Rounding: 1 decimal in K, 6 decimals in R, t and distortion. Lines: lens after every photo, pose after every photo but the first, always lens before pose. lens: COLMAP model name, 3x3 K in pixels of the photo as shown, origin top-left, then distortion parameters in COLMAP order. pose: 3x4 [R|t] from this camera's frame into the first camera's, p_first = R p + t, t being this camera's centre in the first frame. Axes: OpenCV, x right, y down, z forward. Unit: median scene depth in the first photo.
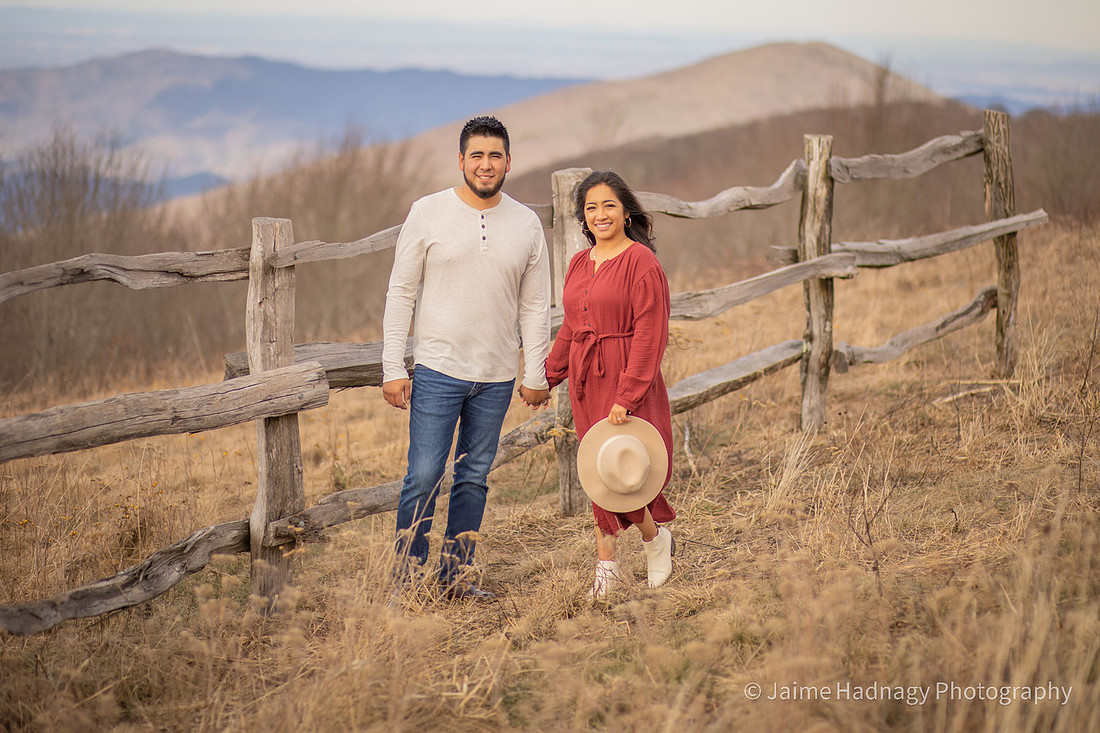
lens RADIAL K [[2761.6, 0, 550.0], [0, 2761.6, 366.5], [0, 0, 1]] dist [-0.071761, -0.700694]
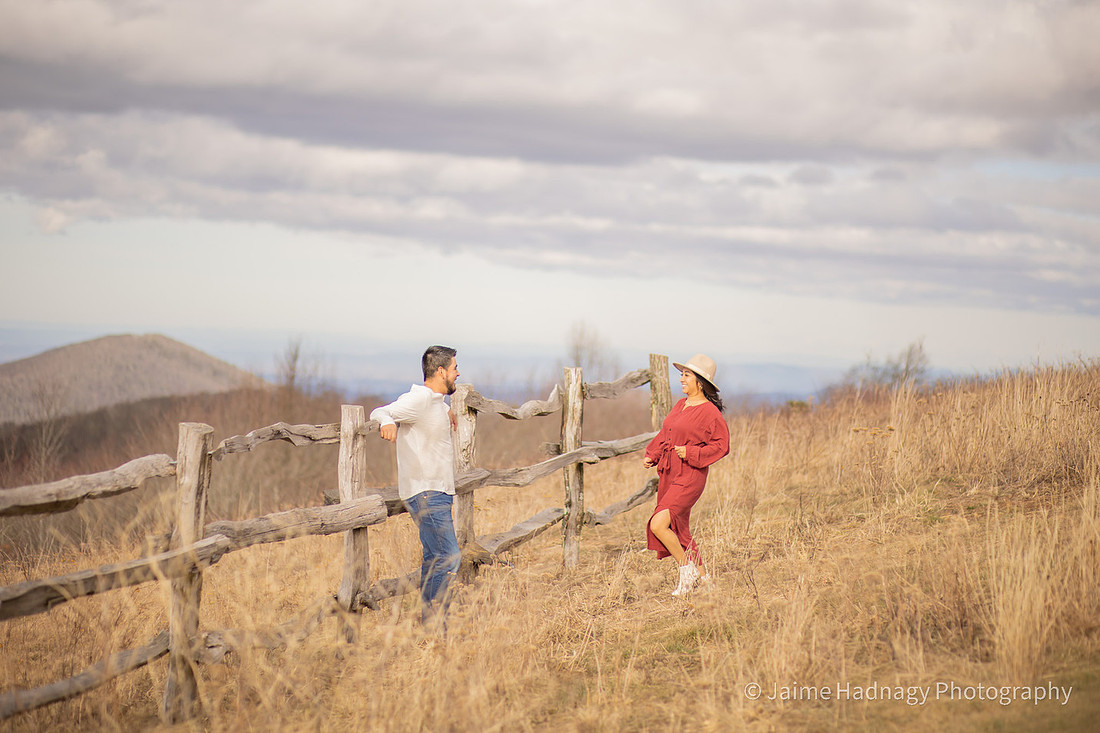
lens RADIAL K [[2665.4, 0, 550.0], [0, 2665.4, 366.5], [0, 0, 1]] dist [-0.042915, -1.976905]
pose [[0.969625, -0.004277, 0.244560, -0.275622], [0.030048, 0.994357, -0.101741, 0.063719], [-0.242745, 0.105999, 0.964282, -0.394300]]
